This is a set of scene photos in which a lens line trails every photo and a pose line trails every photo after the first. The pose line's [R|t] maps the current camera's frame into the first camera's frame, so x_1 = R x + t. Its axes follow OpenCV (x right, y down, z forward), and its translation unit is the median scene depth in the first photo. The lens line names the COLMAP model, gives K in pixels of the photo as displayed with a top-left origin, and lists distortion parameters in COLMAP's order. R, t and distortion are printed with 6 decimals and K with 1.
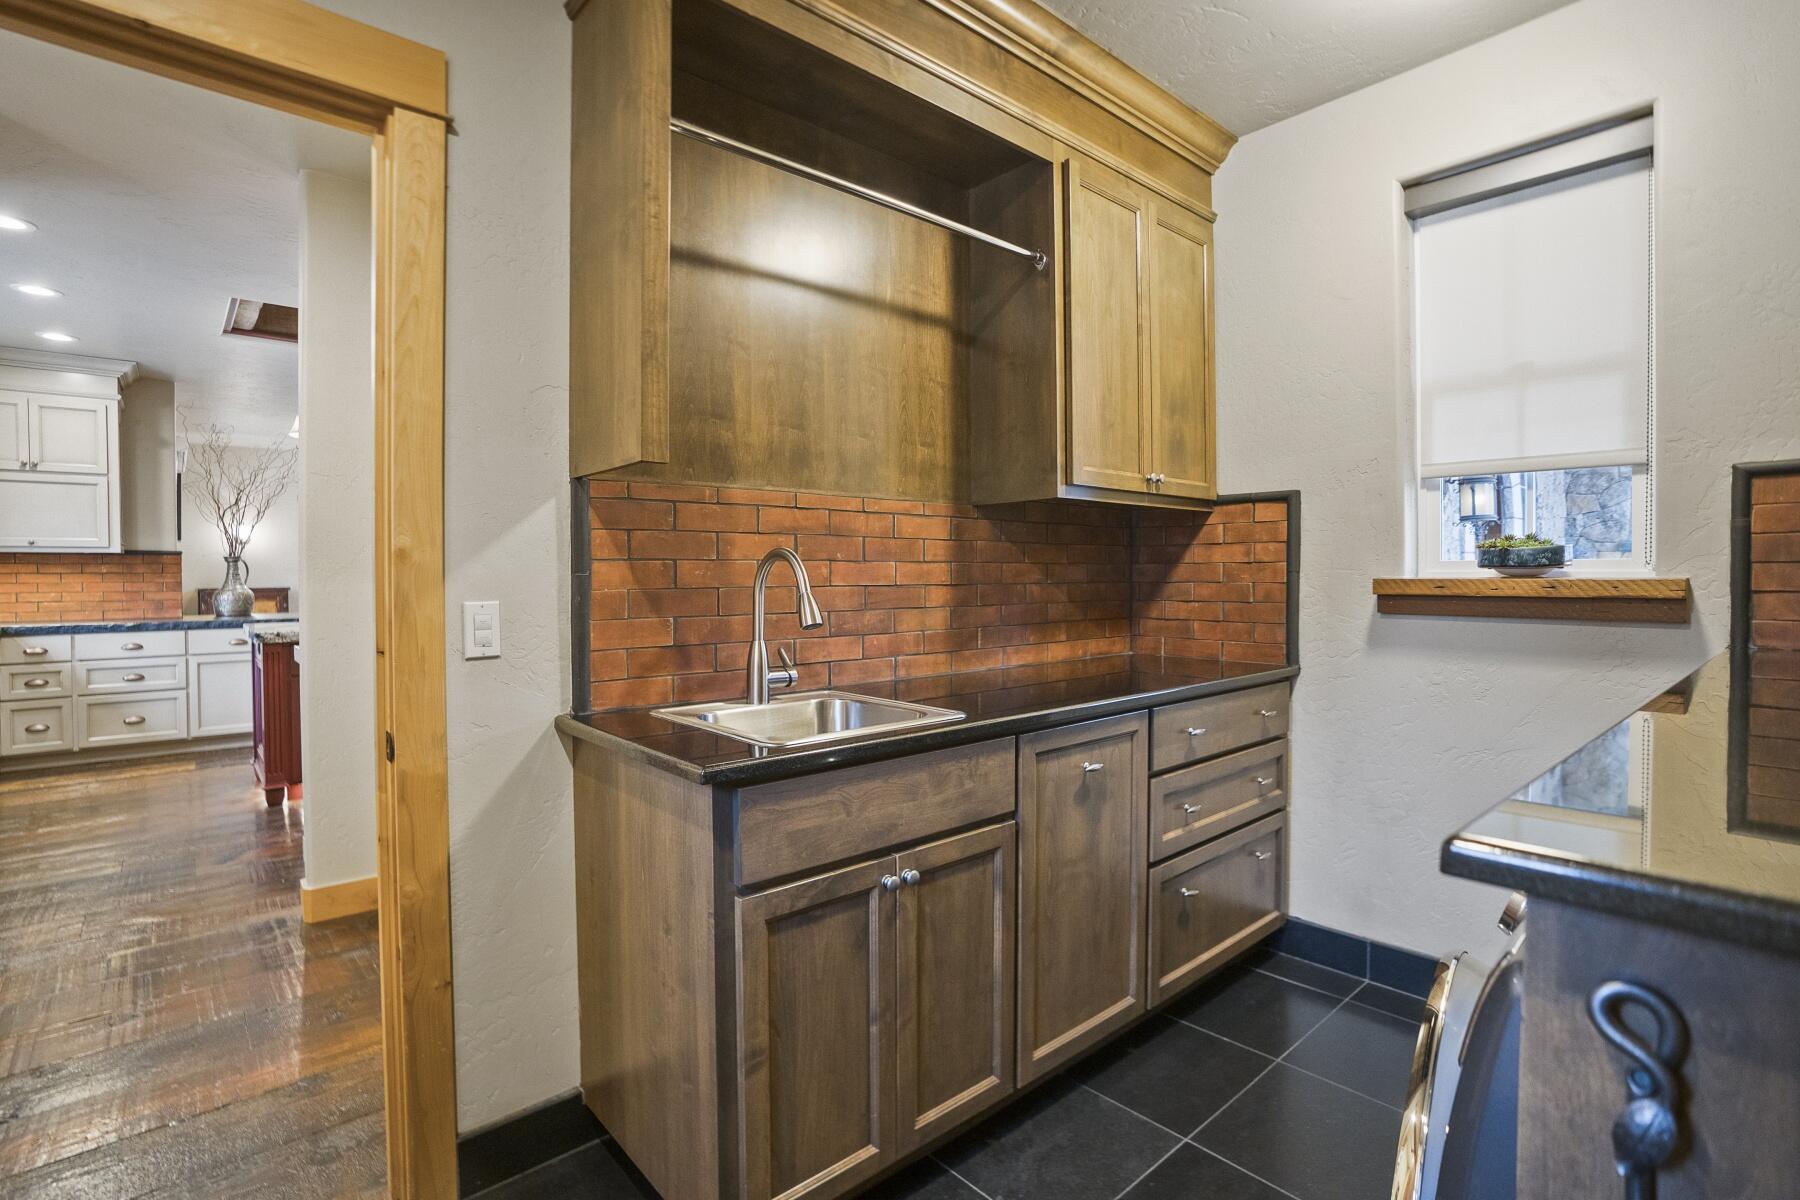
lens RADIAL K [[844.6, 0, 887.7], [0, 844.6, 589.4], [0, 0, 1]] dist [-0.051639, 0.020874]
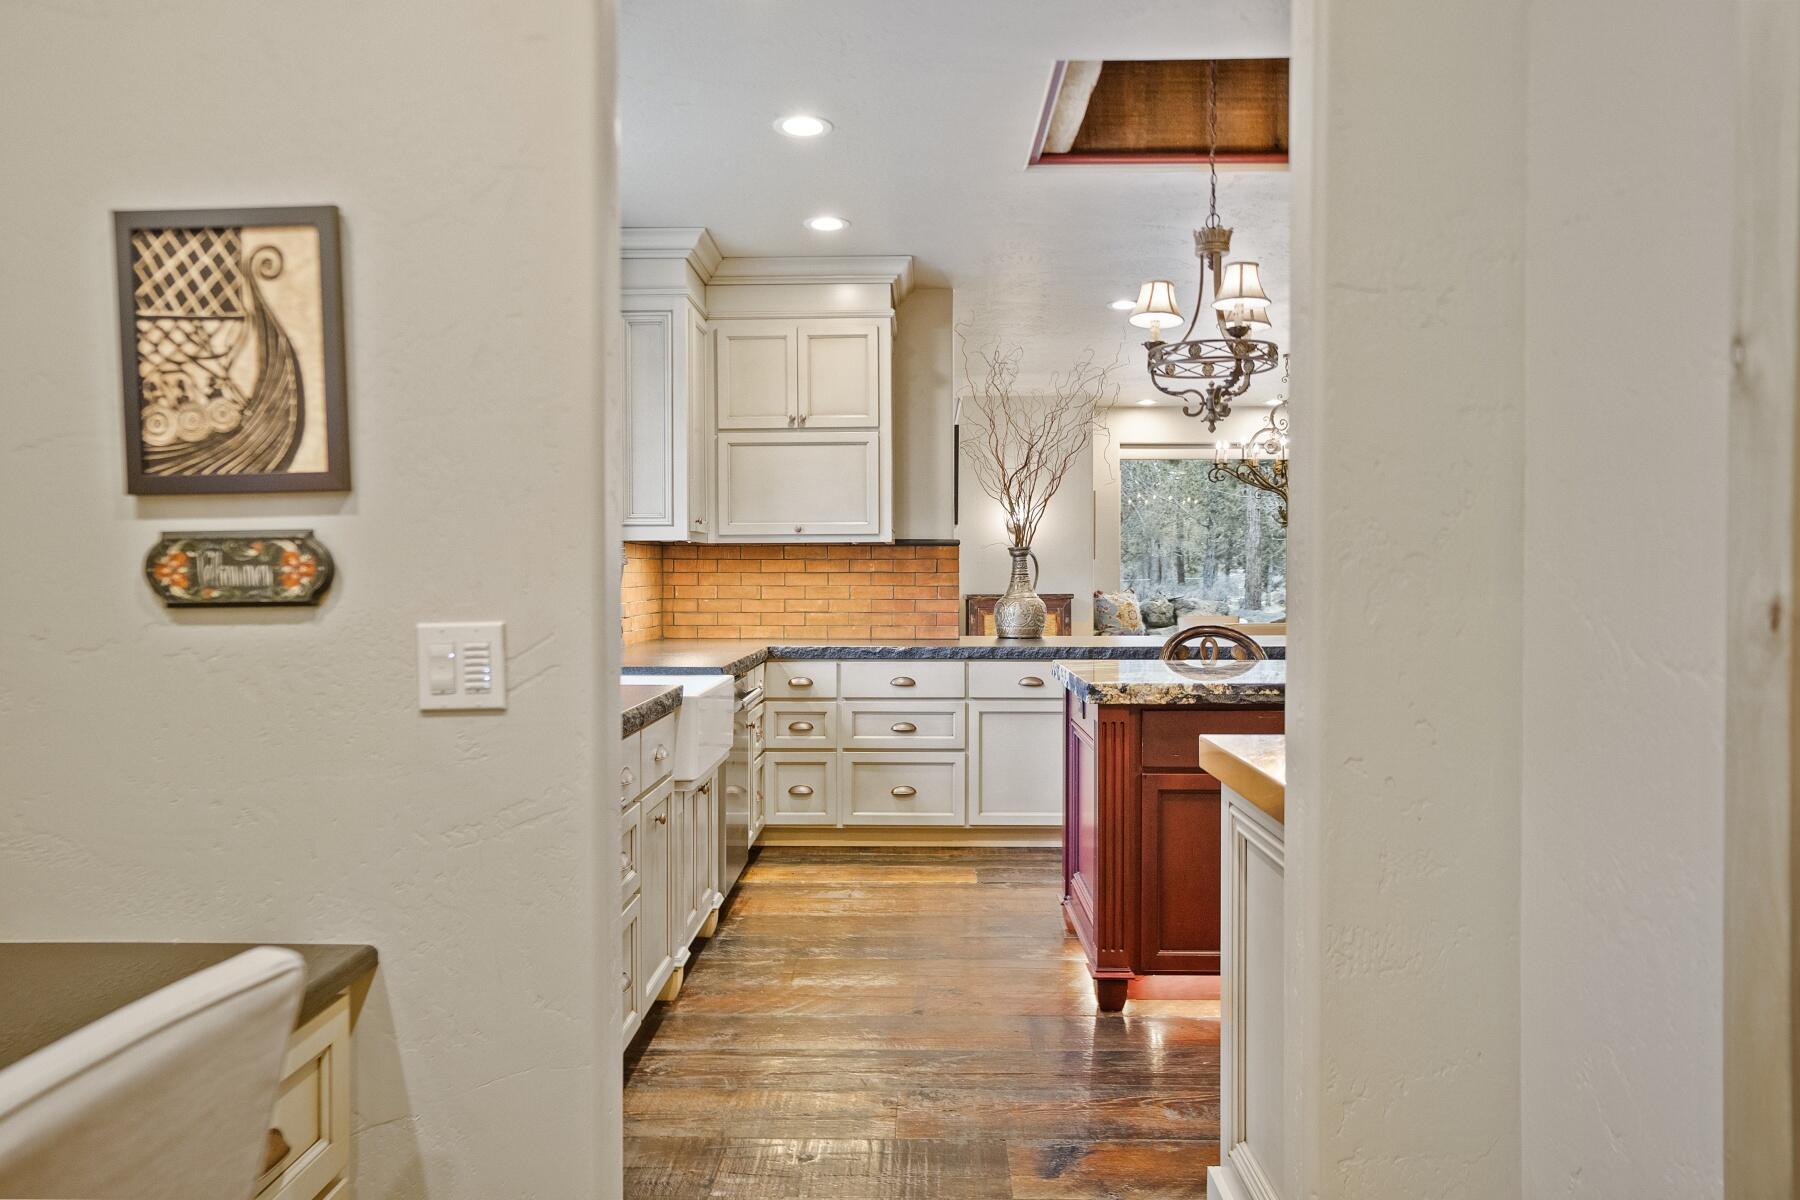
lens RADIAL K [[1201.6, 0, 898.6], [0, 1201.6, 590.3], [0, 0, 1]] dist [-0.006678, -0.000710]
pose [[0.740455, 0.008143, -0.672056, -0.260386], [-0.012370, 0.999922, -0.001514, -0.003632], [0.671992, 0.009434, 0.740498, 0.265700]]
